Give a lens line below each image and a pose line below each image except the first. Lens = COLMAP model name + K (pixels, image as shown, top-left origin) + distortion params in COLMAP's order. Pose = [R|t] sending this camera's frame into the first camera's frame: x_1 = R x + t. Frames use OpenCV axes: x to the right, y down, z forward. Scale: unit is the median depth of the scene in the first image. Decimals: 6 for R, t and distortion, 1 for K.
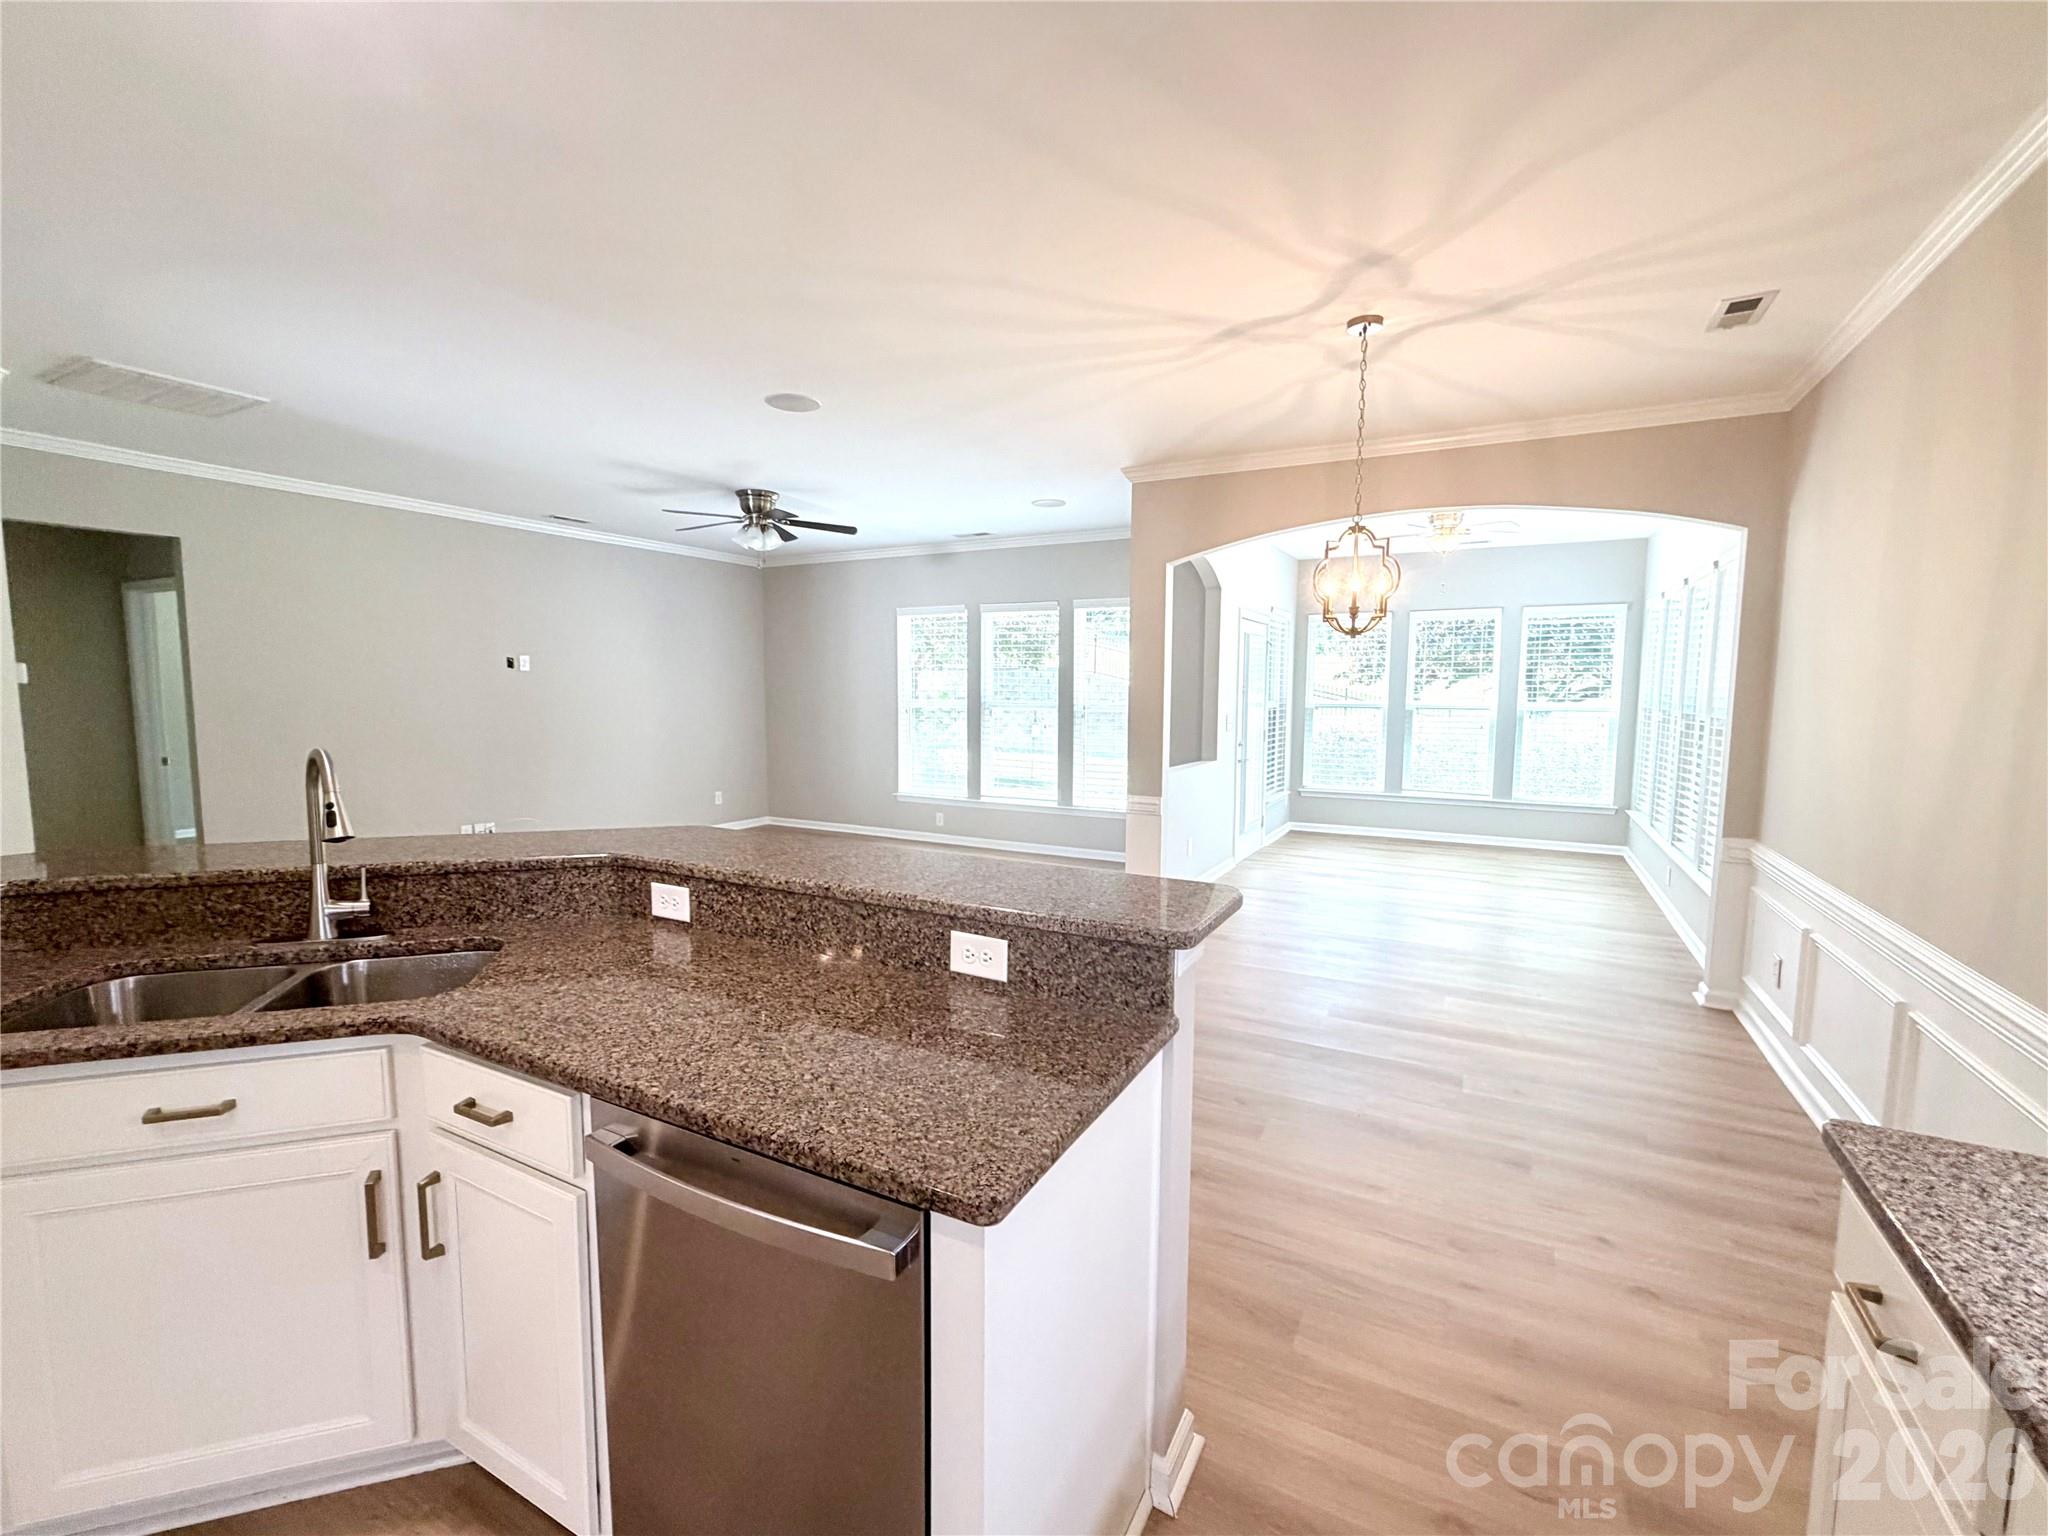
lens RADIAL K [[922.8, 0, 1031.2], [0, 922.8, 773.1], [0, 0, 1]] dist [-0.000895, -0.000036]
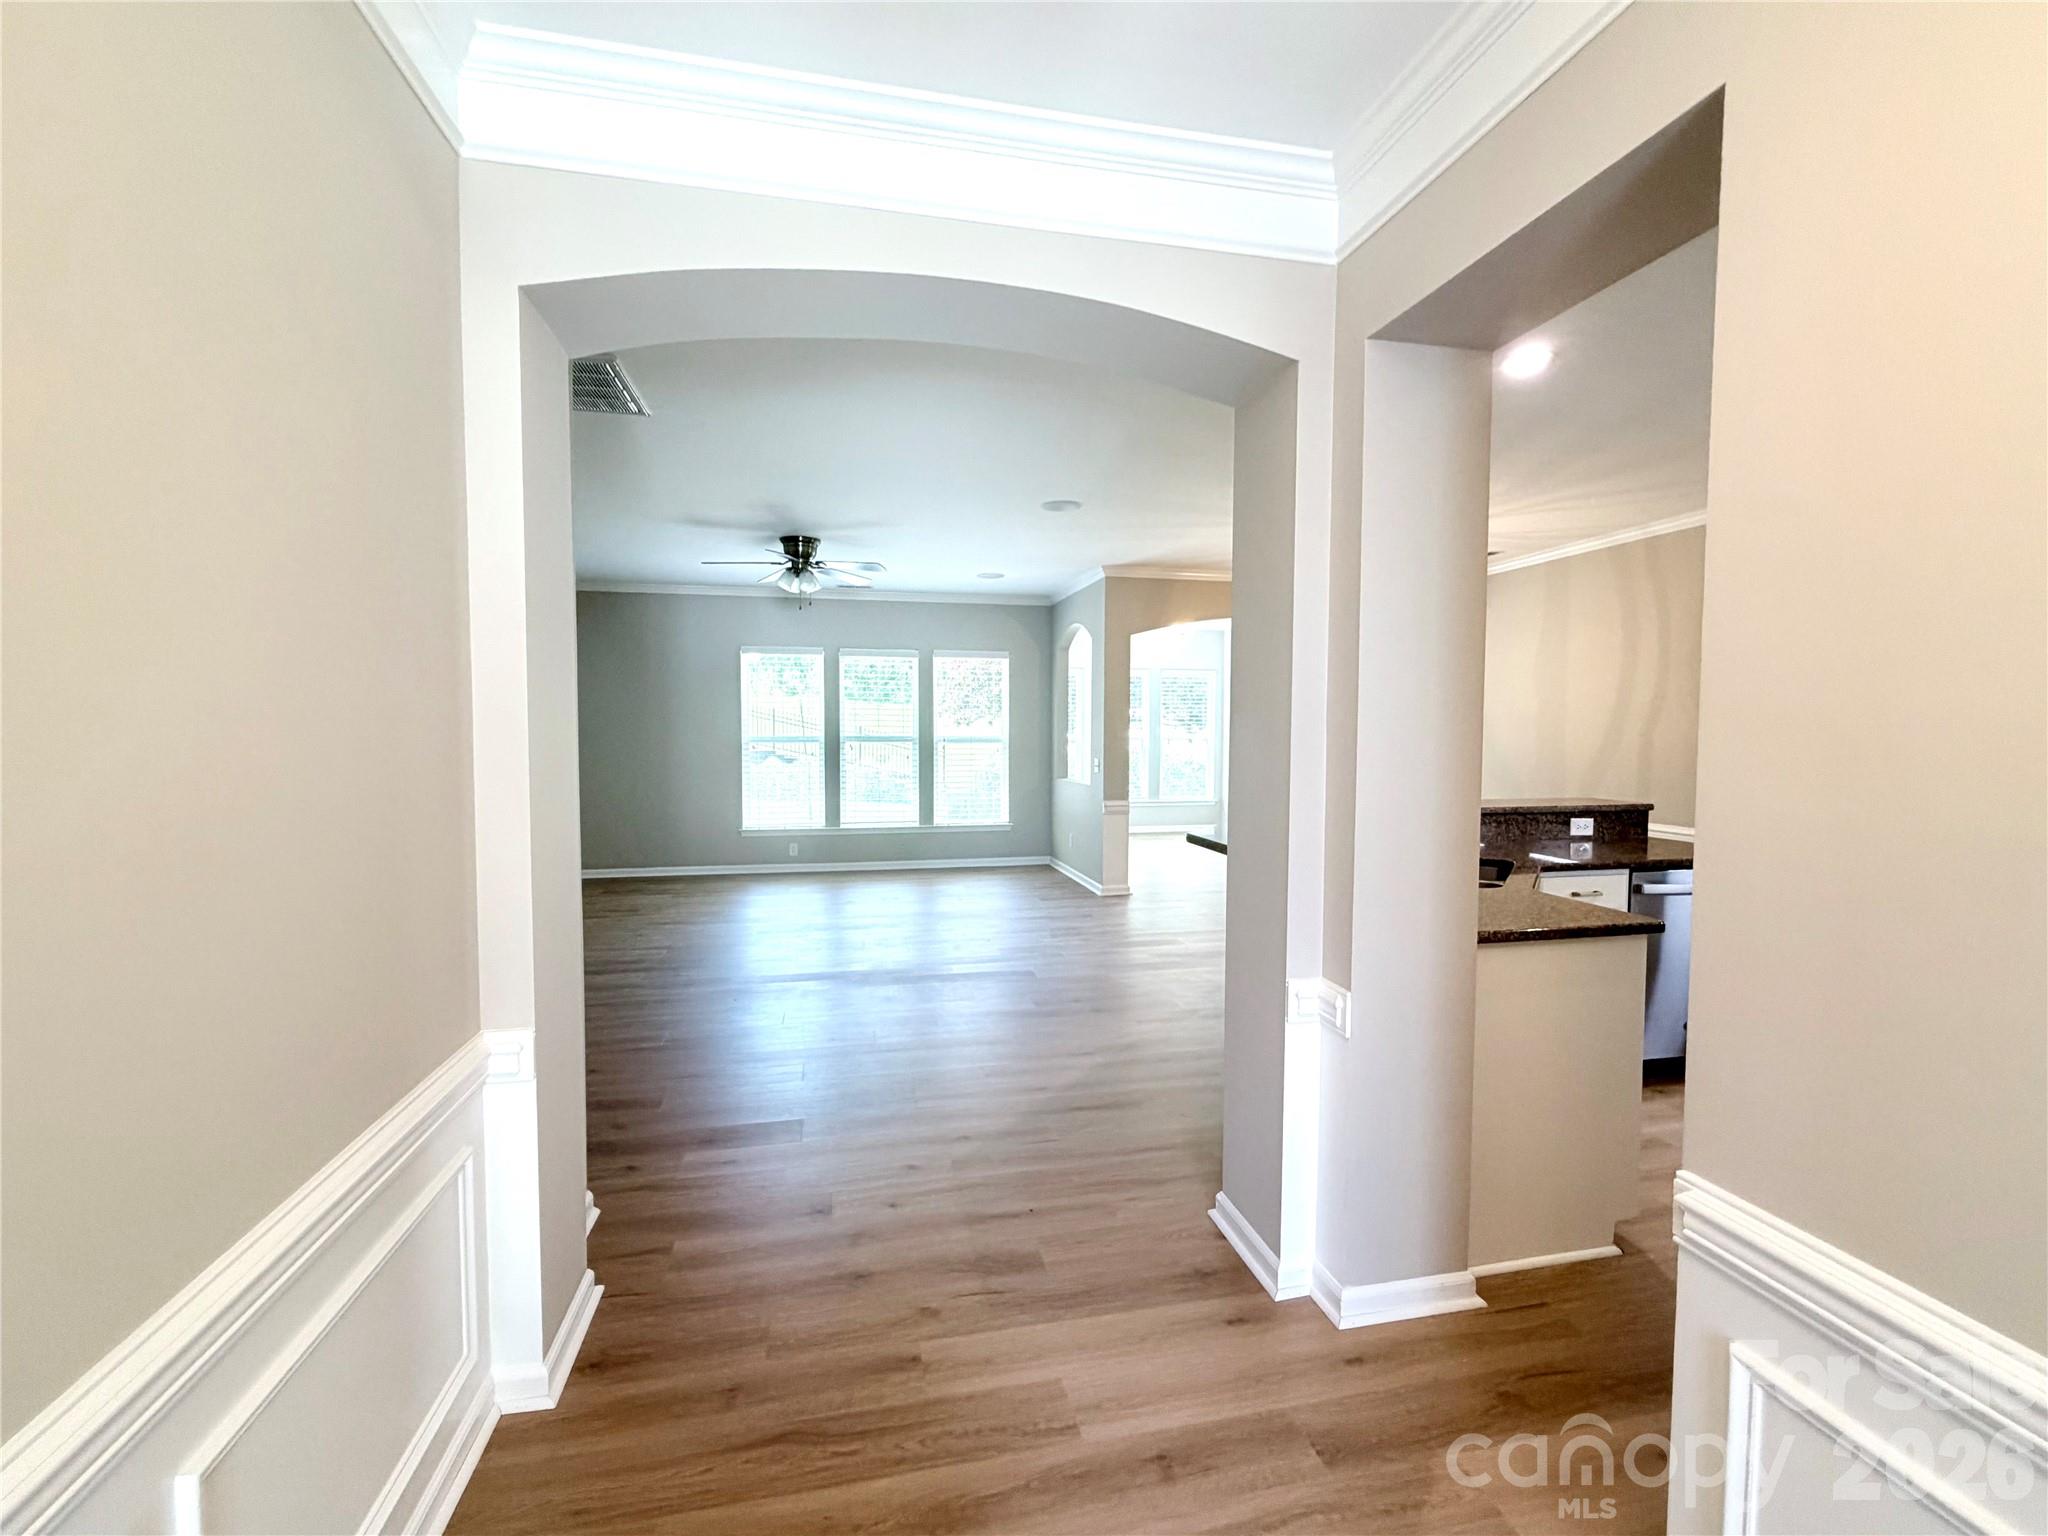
lens RADIAL K [[922.8, 0, 1025.2], [0, 922.8, 768.9], [0, 0, 1]] dist [-0.000895, -0.000036]
pose [[0.794467, -0.023590, 0.606848, -0.559170], [0.056890, 0.997742, -0.035692, 0.012396], [-0.604636, 0.062880, 0.794016, 0.000406]]
